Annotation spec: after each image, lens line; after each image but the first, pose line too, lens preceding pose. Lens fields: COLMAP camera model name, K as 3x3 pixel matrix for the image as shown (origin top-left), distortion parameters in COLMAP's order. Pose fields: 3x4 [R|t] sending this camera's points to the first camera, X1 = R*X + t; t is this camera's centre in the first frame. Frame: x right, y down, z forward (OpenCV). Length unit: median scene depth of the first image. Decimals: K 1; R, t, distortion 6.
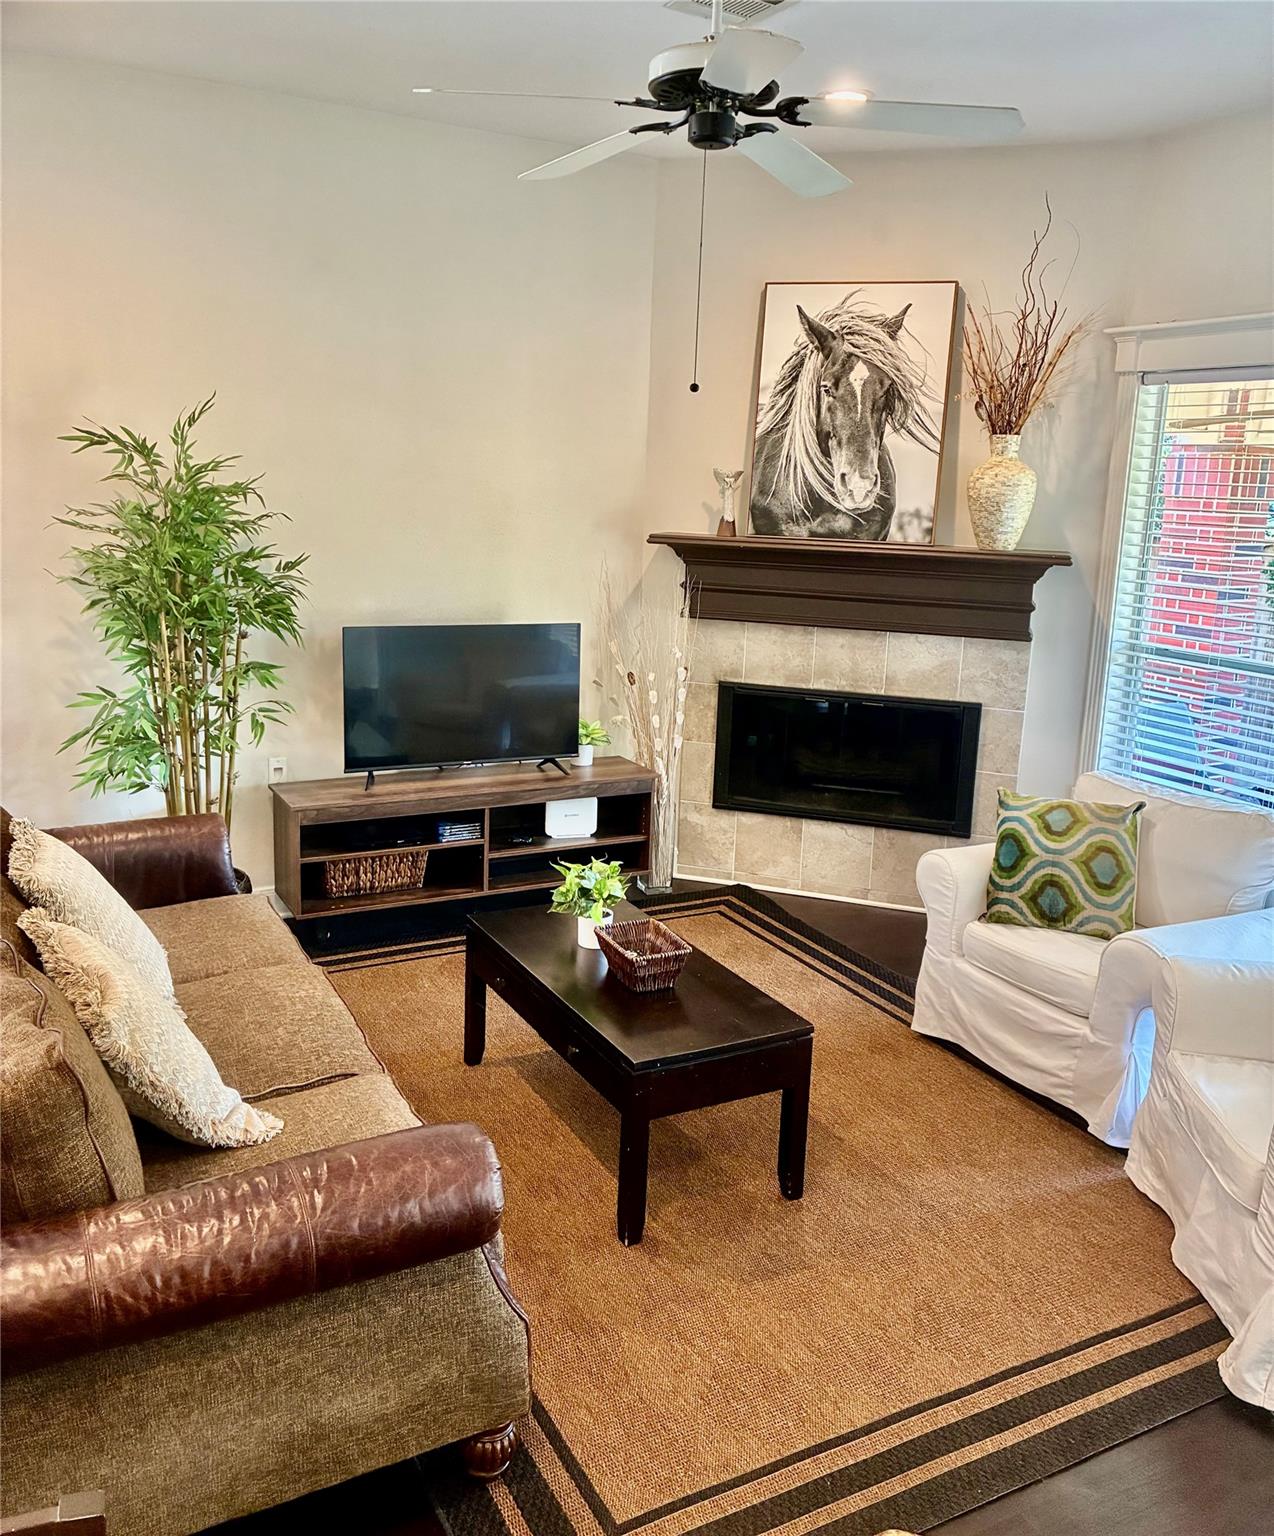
lens RADIAL K [[1280.6, 0, 640.0], [0, 1280.6, 761.6], [0, 0, 1]] dist [0.017943, 0.000803]
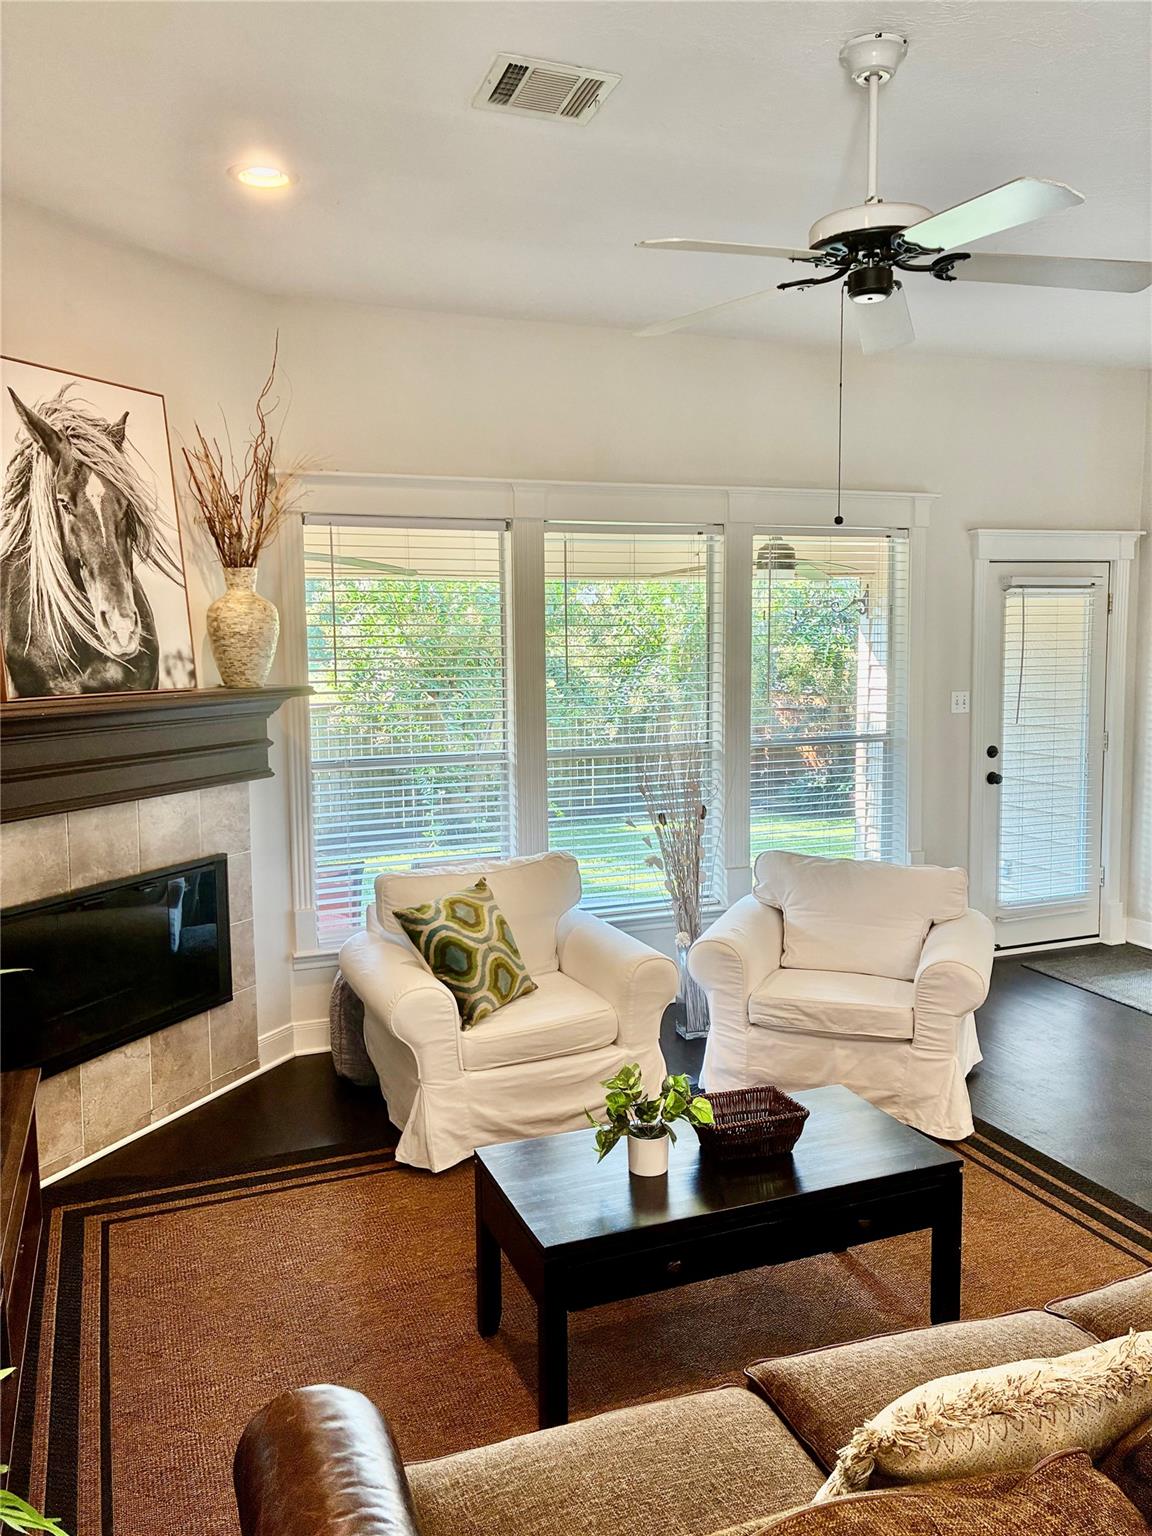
lens RADIAL K [[1202.0, 0, 582.3], [0, 1202.0, 774.1], [0, 0, 1]] dist [0.105529, -0.001319]
pose [[0.122223, -0.153821, 0.980510, -0.568104], [0.241000, 0.962950, 0.121025, -0.148268], [-0.962798, 0.221511, 0.154766, 0.620823]]
